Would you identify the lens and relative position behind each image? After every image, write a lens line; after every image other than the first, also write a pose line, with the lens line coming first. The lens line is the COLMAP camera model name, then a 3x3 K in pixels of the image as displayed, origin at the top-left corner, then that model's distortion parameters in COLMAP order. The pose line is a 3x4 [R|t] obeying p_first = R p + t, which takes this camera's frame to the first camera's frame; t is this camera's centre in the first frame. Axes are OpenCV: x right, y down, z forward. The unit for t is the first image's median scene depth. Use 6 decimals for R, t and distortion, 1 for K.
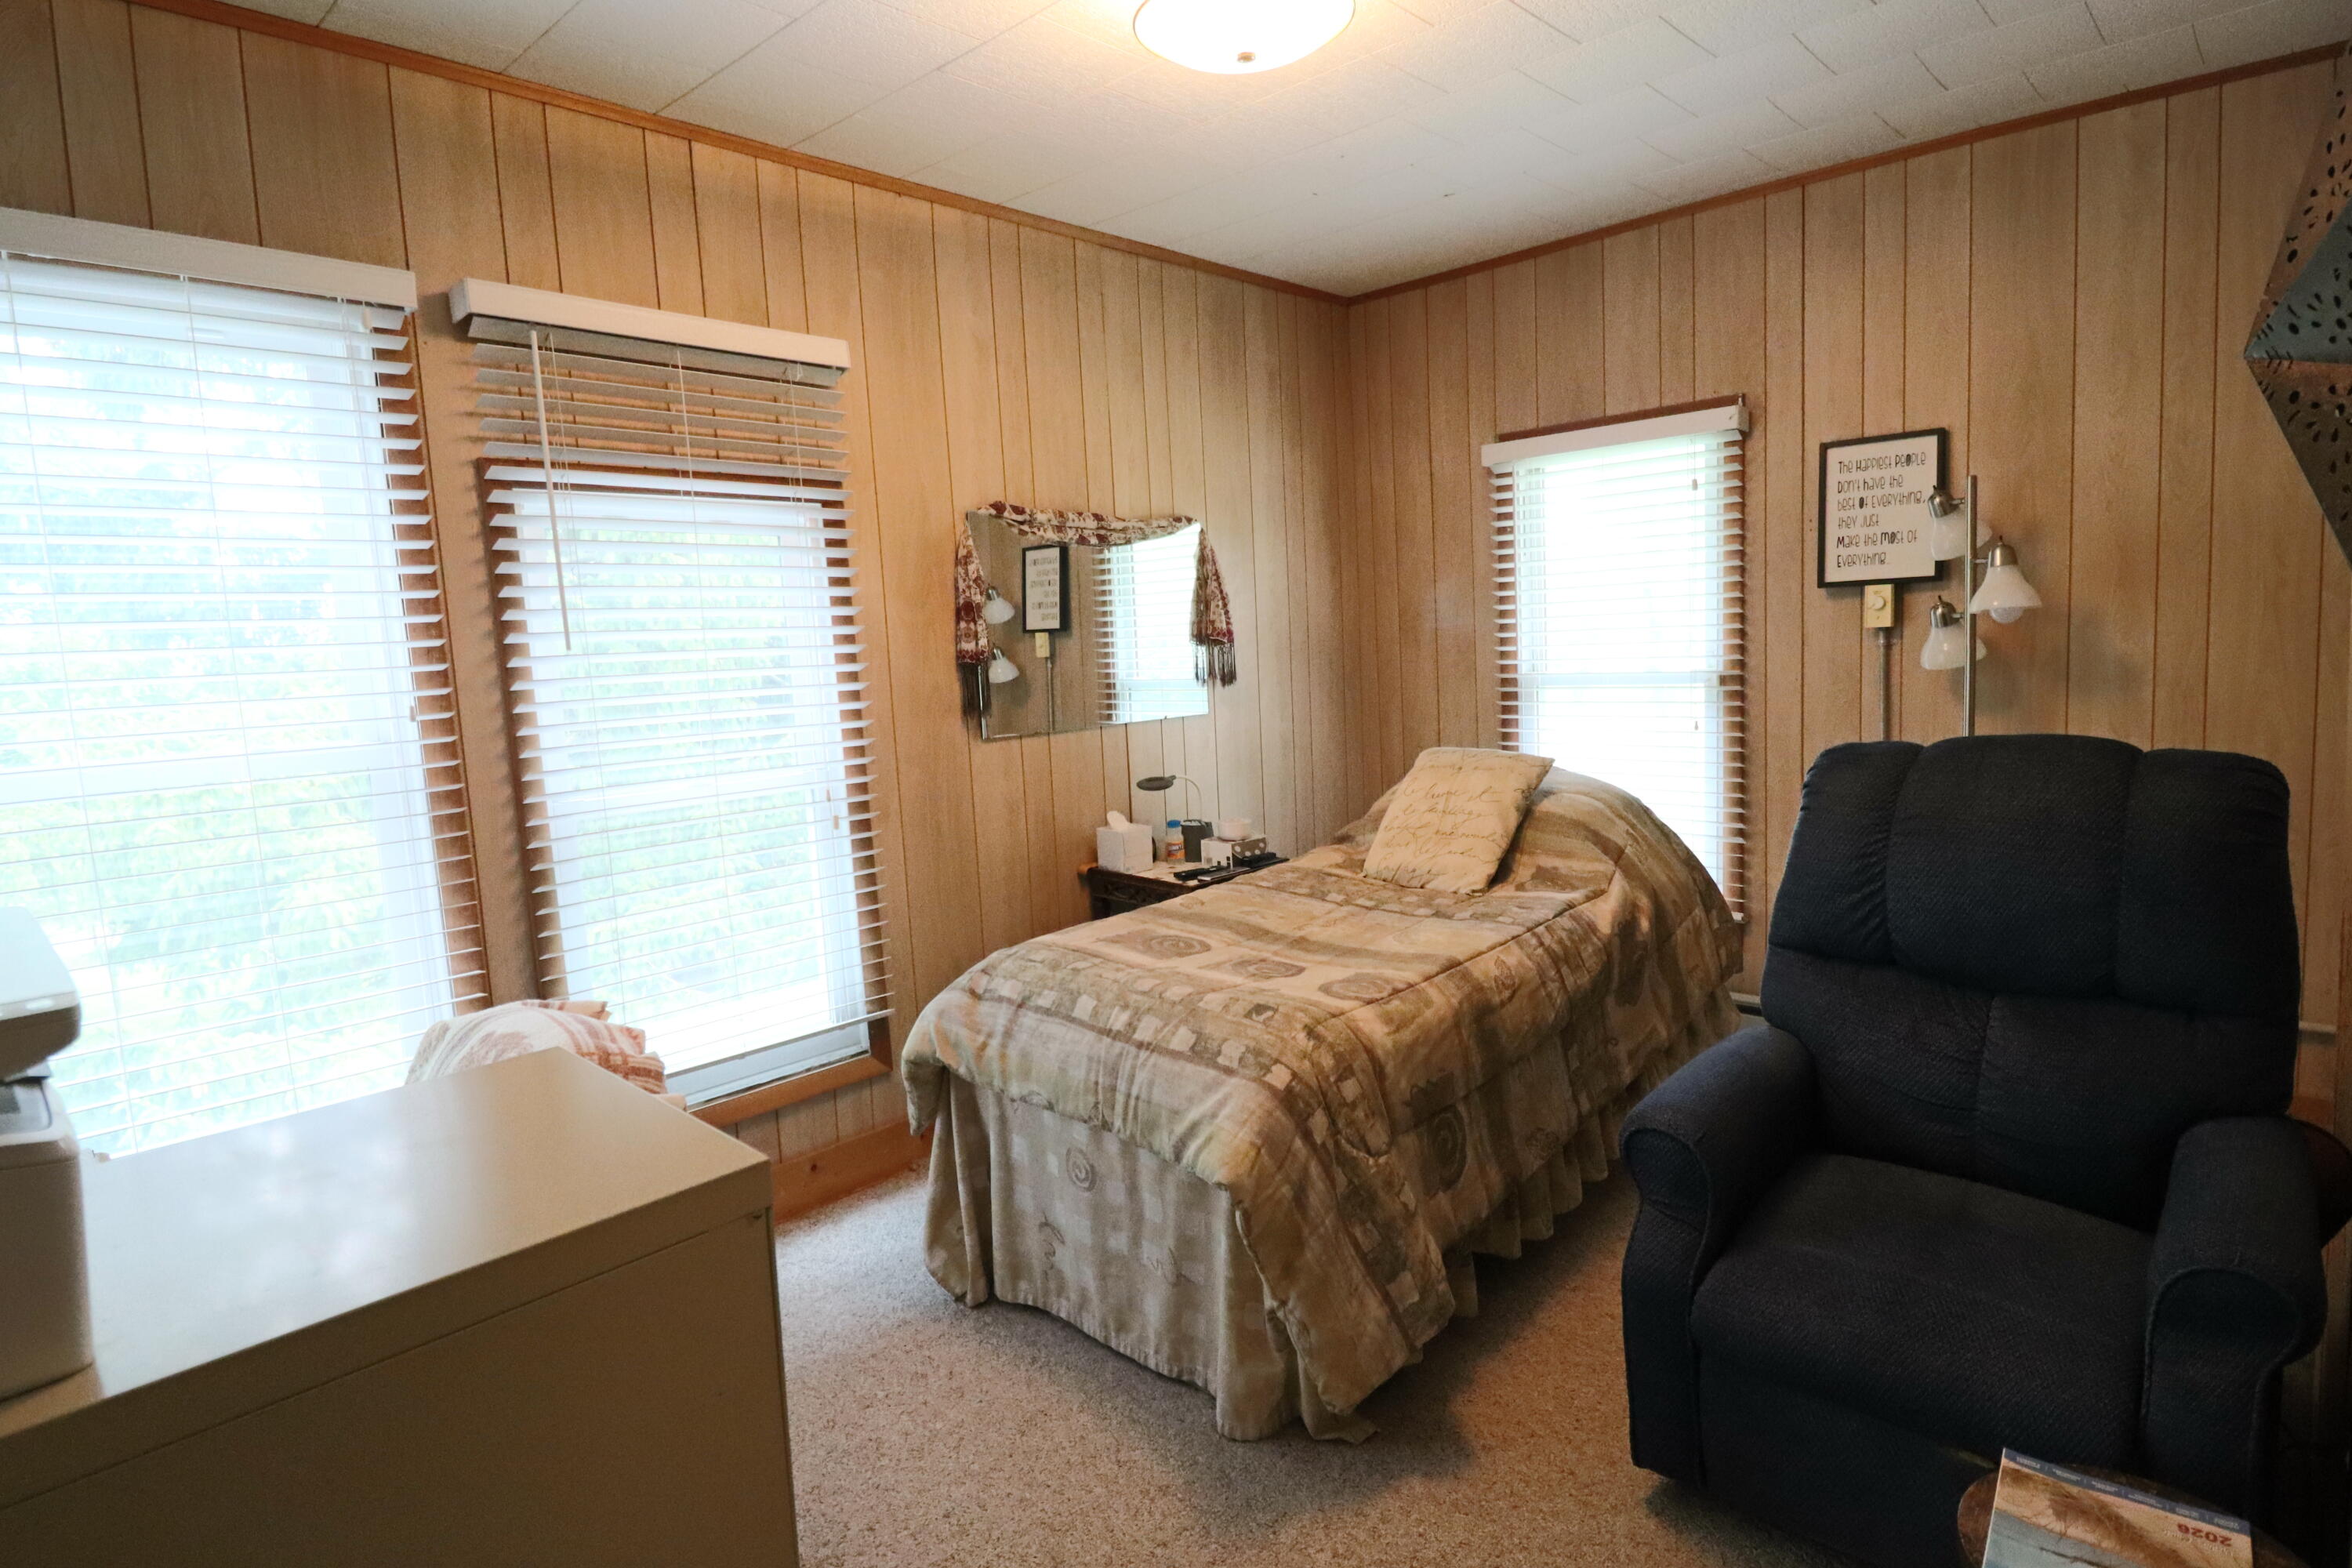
lens RADIAL K [[1252.7, 0, 1196.4], [0, 1252.7, 782.2], [0, 0, 1]] dist [0.002056, -0.016241]
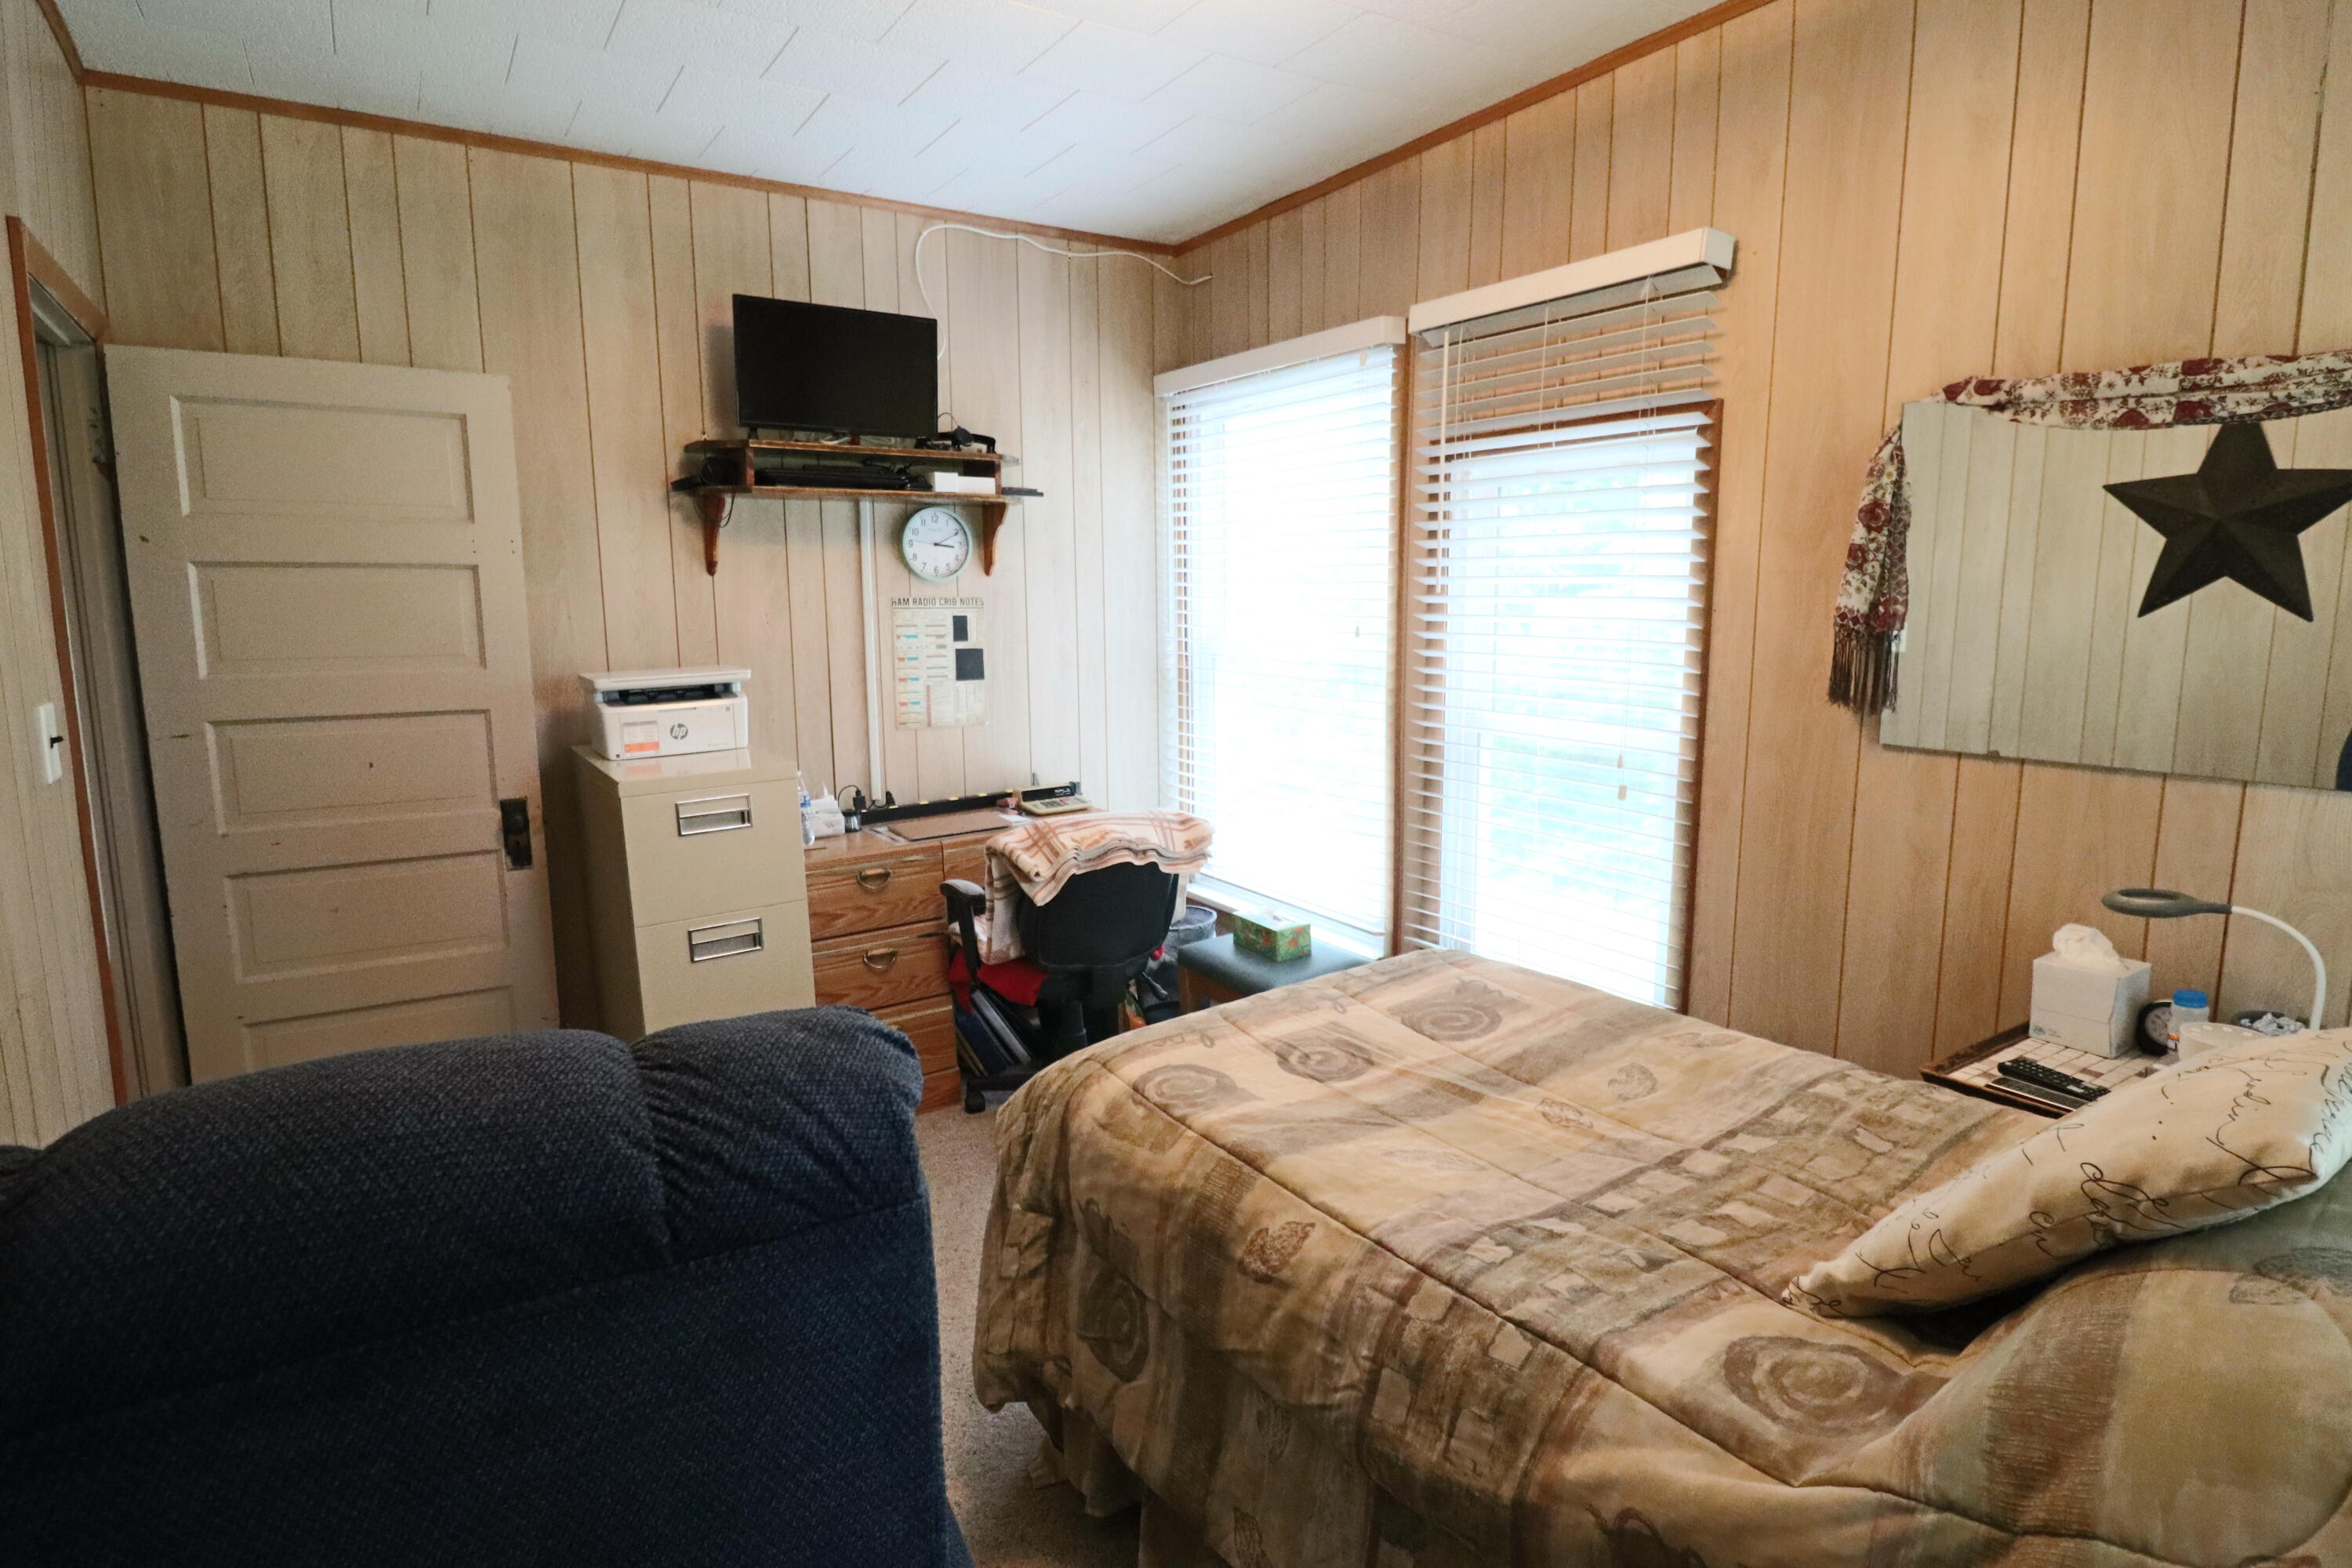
lens RADIAL K [[1252.7, 0, 1196.4], [0, 1252.7, 782.2], [0, 0, 1]] dist [0.002056, -0.016241]
pose [[-0.256404, 0.194190, -0.946862, 0.739190], [-0.092272, 0.970219, 0.223967, -0.171645], [0.962155, 0.144795, -0.230850, 1.040937]]
